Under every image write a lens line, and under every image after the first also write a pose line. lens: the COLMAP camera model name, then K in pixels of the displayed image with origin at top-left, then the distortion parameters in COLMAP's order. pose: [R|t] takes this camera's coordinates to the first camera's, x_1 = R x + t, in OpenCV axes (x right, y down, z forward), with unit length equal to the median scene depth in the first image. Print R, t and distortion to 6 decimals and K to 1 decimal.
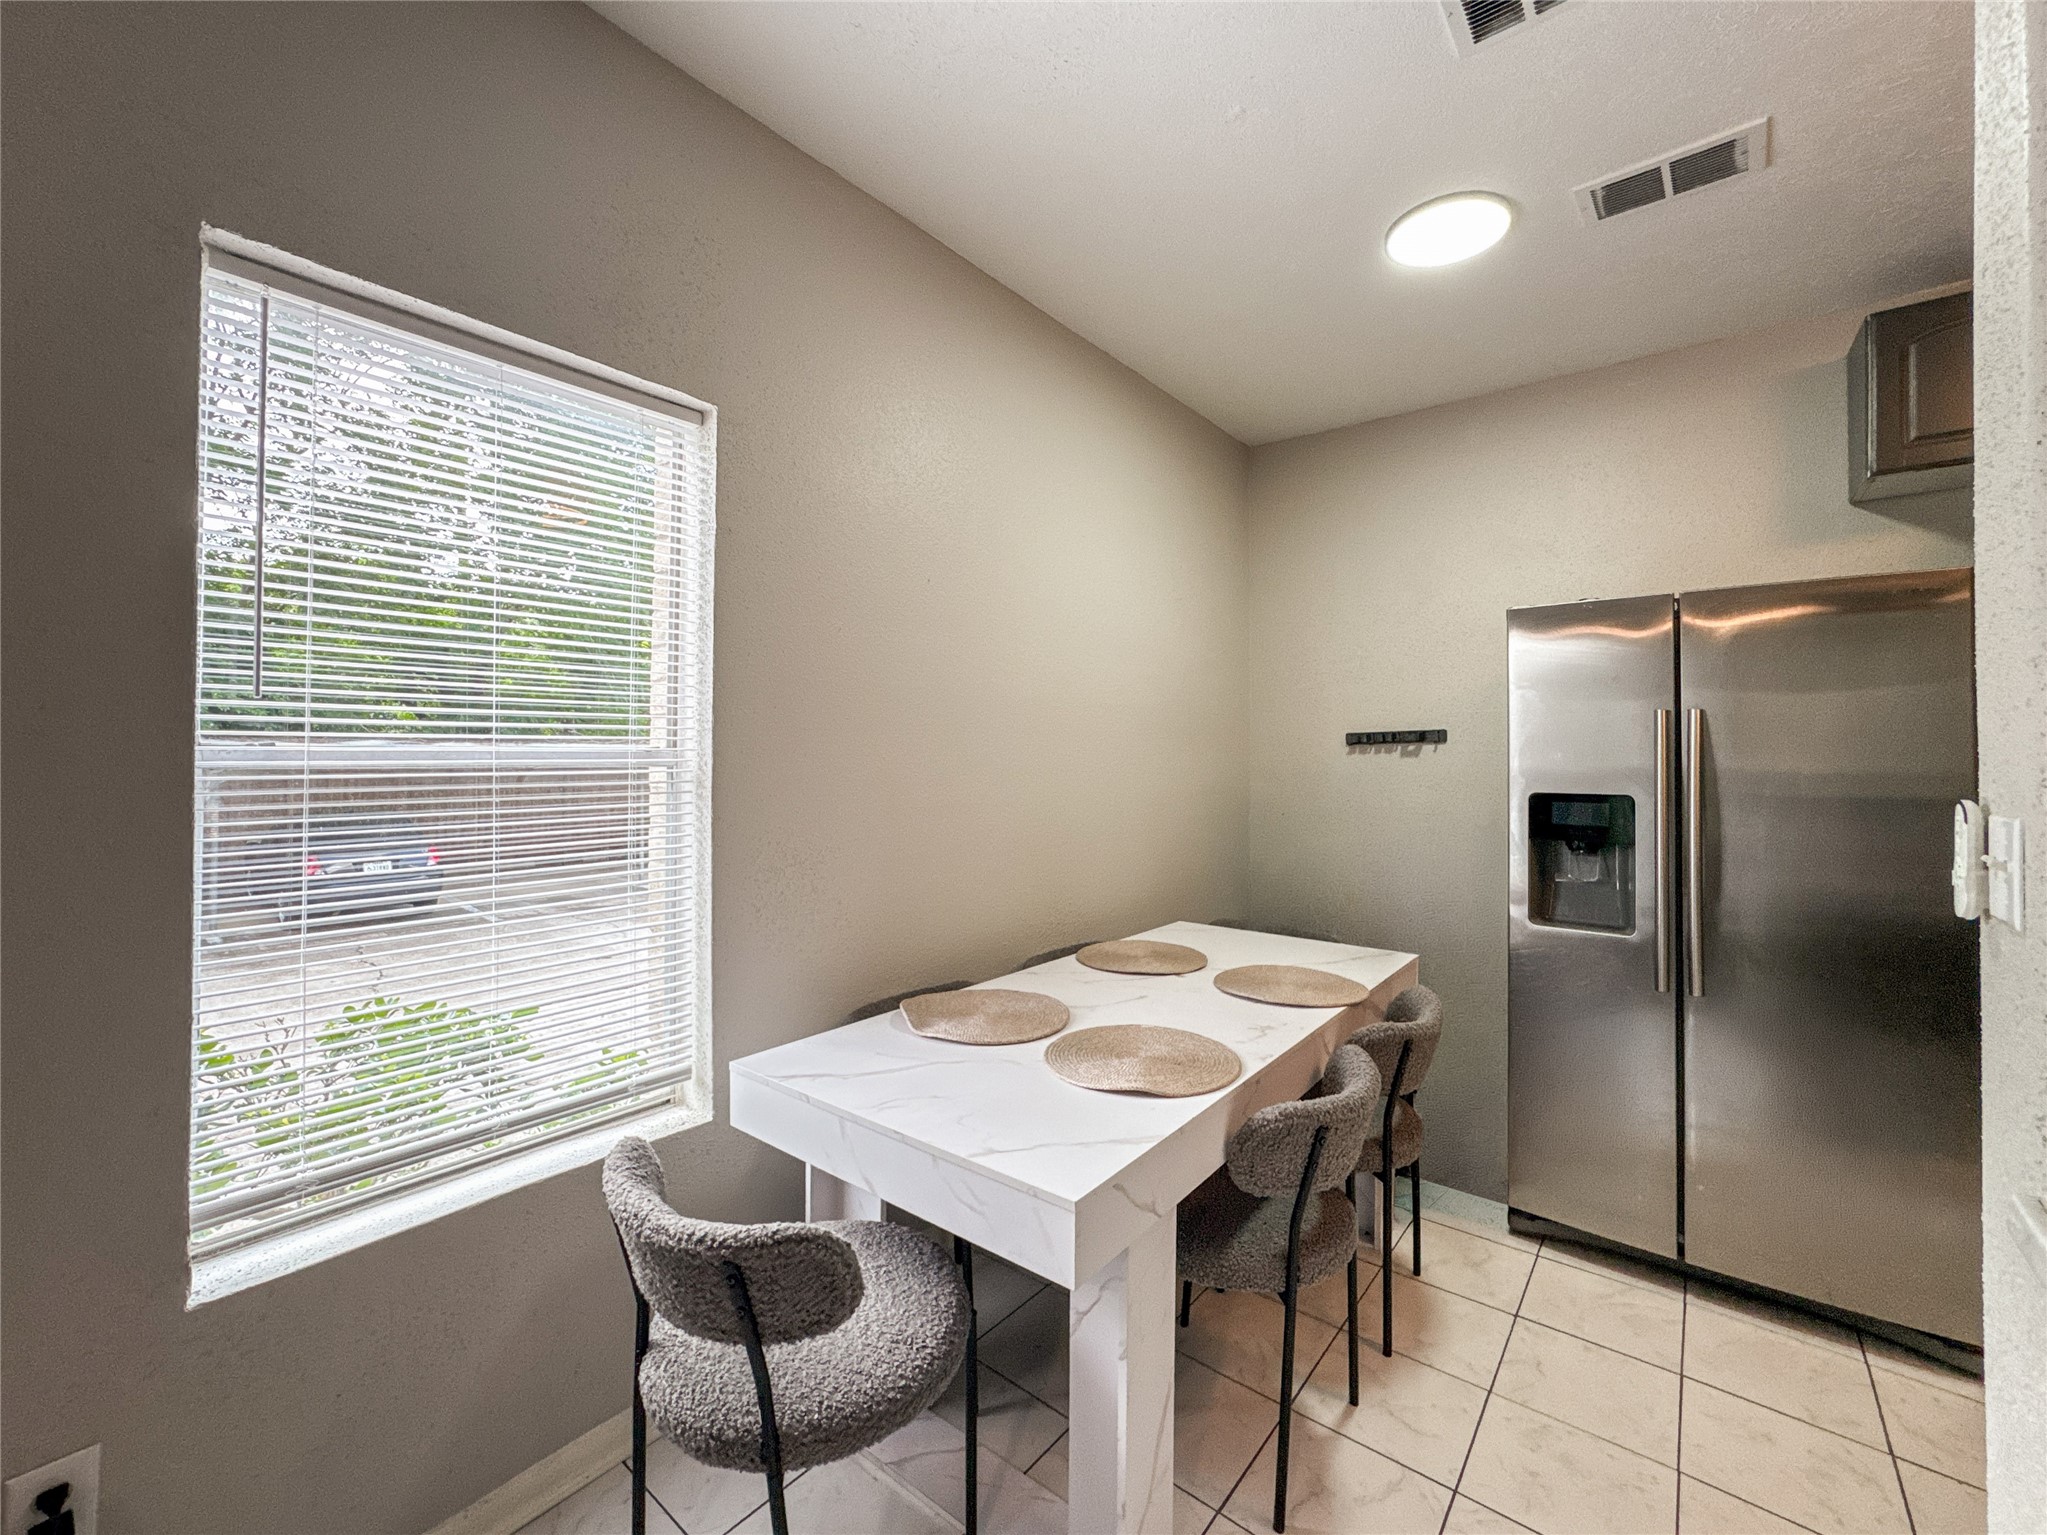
lens RADIAL K [[886.2, 0, 1053.4], [0, 886.2, 737.7], [0, 0, 1]] dist [-0.029498, 0.017432]
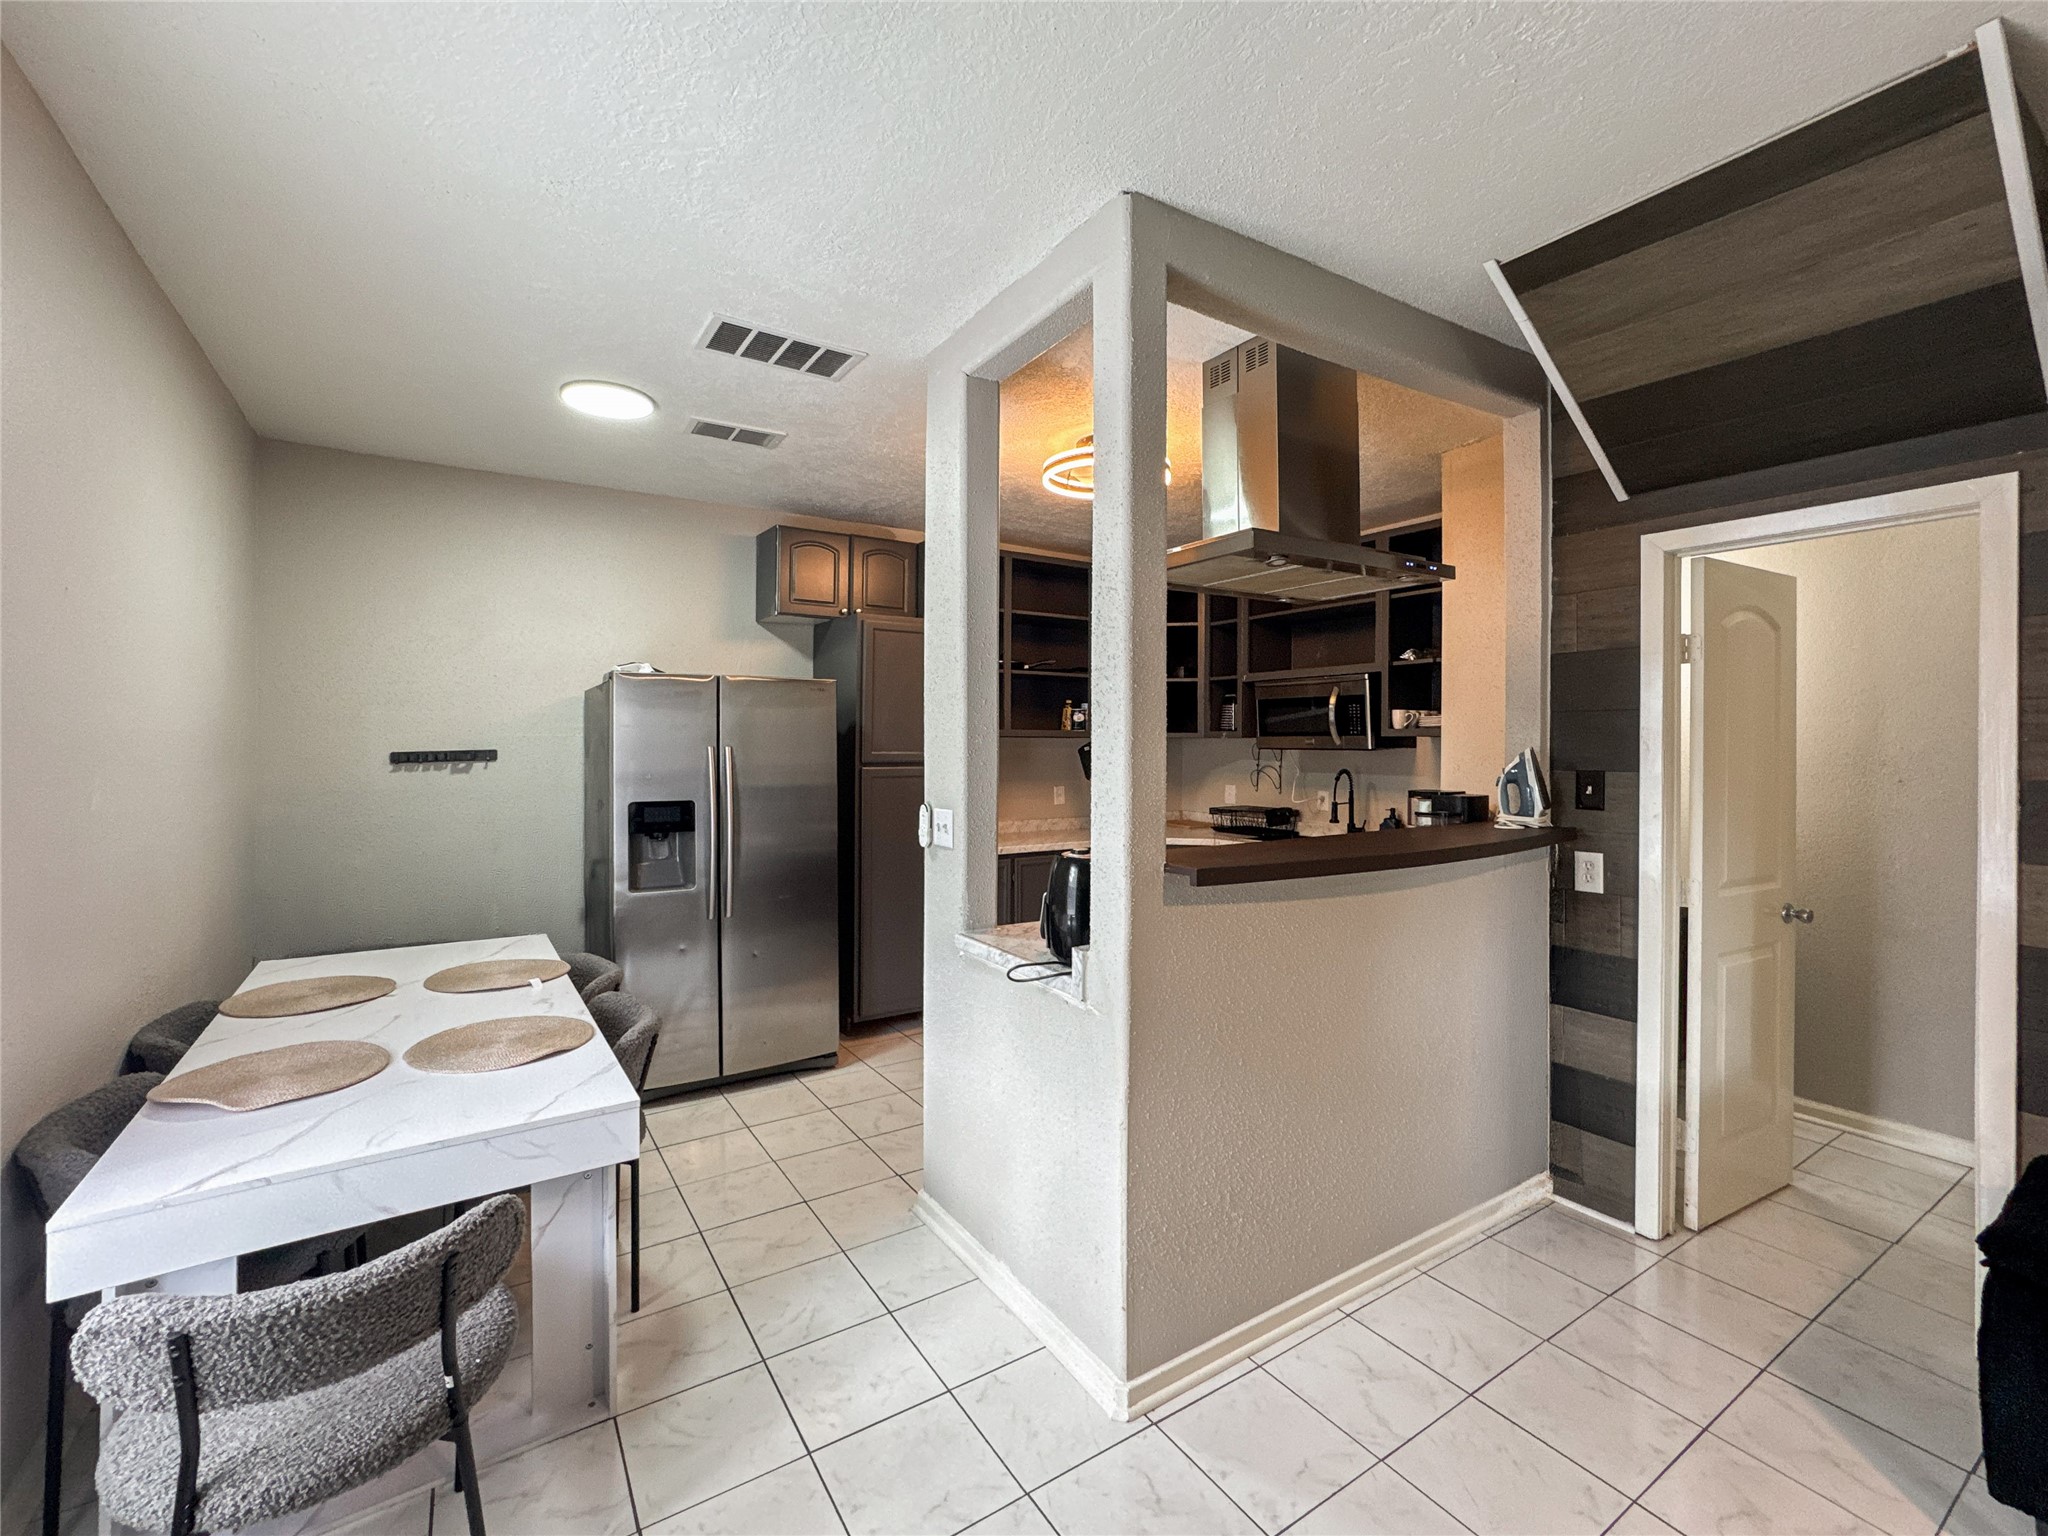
lens RADIAL K [[839.4, 0, 1016.6], [0, 839.4, 736.2], [0, 0, 1]] dist [-0.049938, 0.019448]
pose [[0.332955, 0.002632, 0.942939, -0.561156], [-0.015649, 0.999874, 0.002734, -0.062878], [-0.942813, -0.015666, 0.332955, -0.048554]]
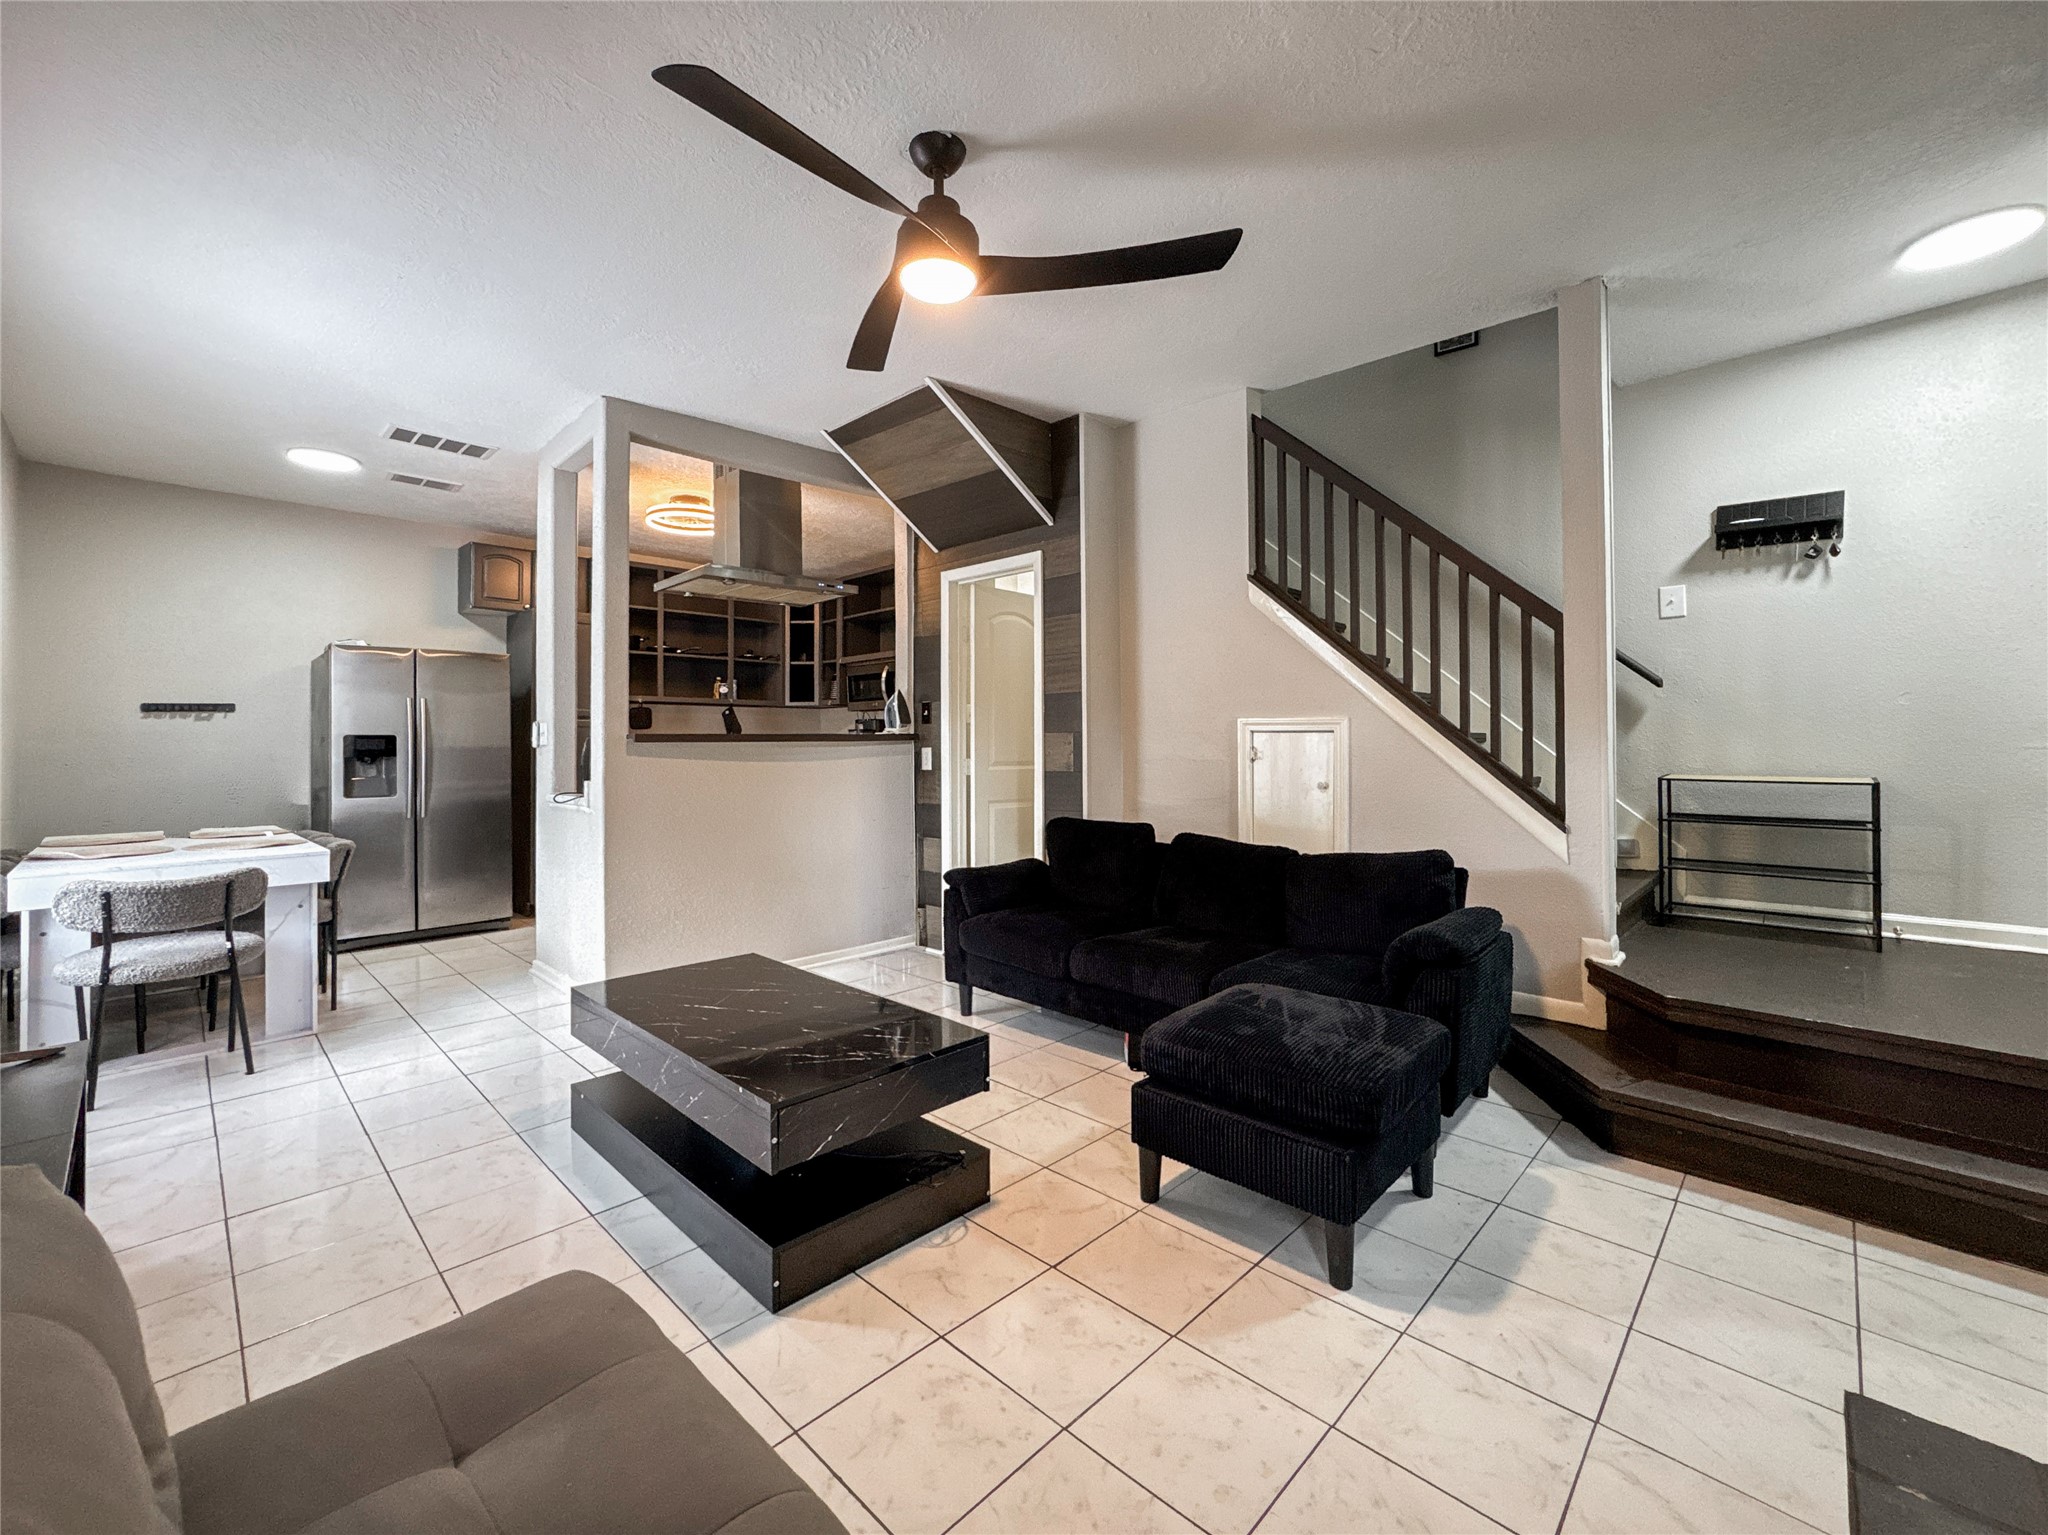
lens RADIAL K [[868.3, 0, 992.1], [0, 868.3, 746.1], [0, 0, 1]] dist [-0.029265, 0.016066]
pose [[0.159366, 0.001359, 0.987219, -1.284935], [-0.012696, 0.999919, 0.000674, 0.072882], [-0.987138, -0.012641, 0.159371, -0.877052]]
